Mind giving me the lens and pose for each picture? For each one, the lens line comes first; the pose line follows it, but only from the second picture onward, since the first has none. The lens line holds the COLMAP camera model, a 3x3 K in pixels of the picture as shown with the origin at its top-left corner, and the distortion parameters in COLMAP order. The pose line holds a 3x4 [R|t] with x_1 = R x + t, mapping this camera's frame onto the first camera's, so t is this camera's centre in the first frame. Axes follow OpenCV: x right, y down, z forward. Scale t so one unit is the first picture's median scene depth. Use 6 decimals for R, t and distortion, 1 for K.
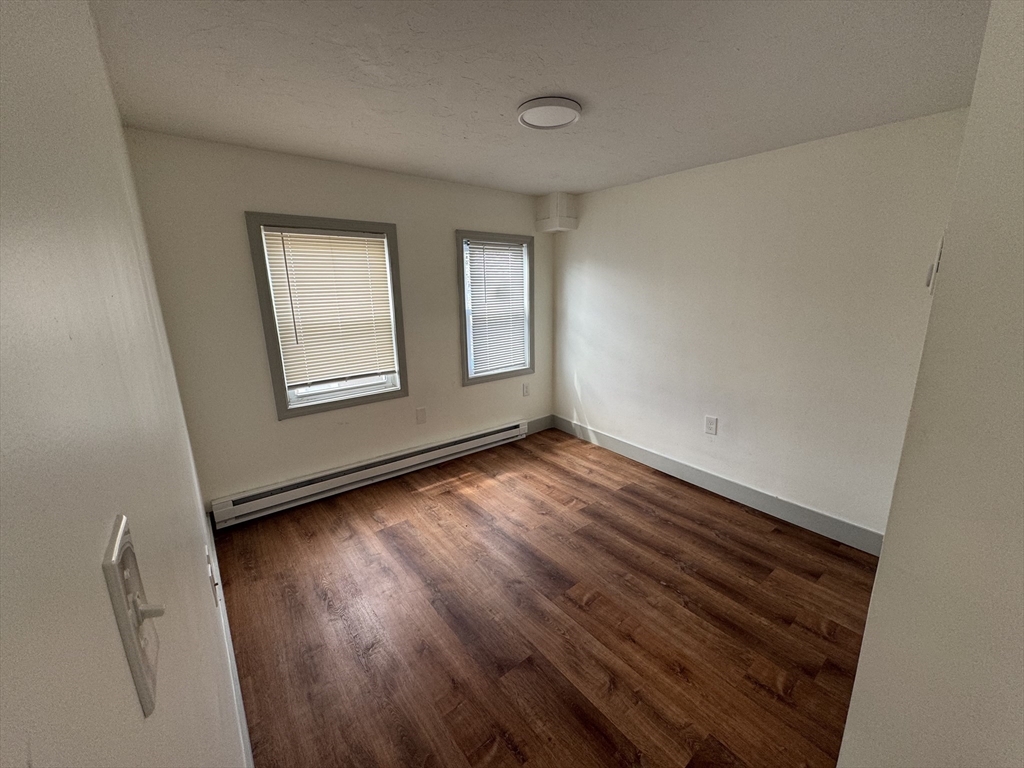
lens RADIAL K [[410.6, 0, 515.4], [0, 410.6, 381.9], [0, 0, 1]] dist [-0.000517, -0.000438]
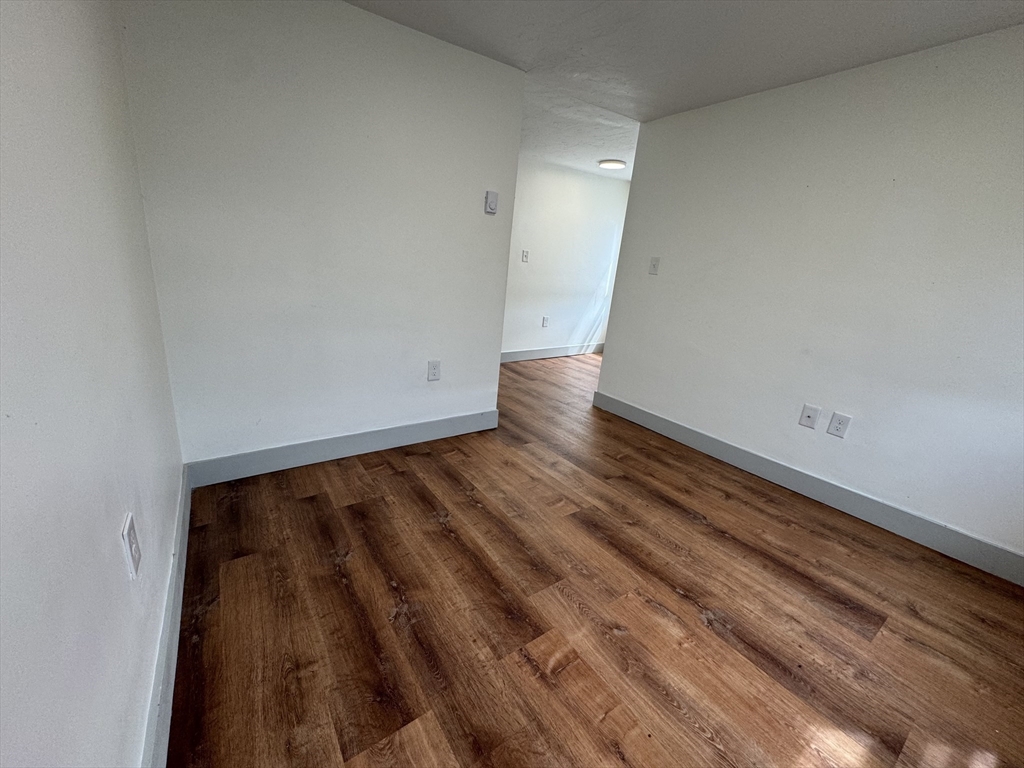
lens RADIAL K [[410.6, 0, 516.2], [0, 410.6, 383.2], [0, 0, 1]] dist [-0.000517, -0.000438]
pose [[-0.995231, -0.088604, 0.040804, 0.225914], [-0.057650, 0.871670, 0.486690, -0.211658], [-0.078691, 0.482017, -0.872621, 1.481748]]
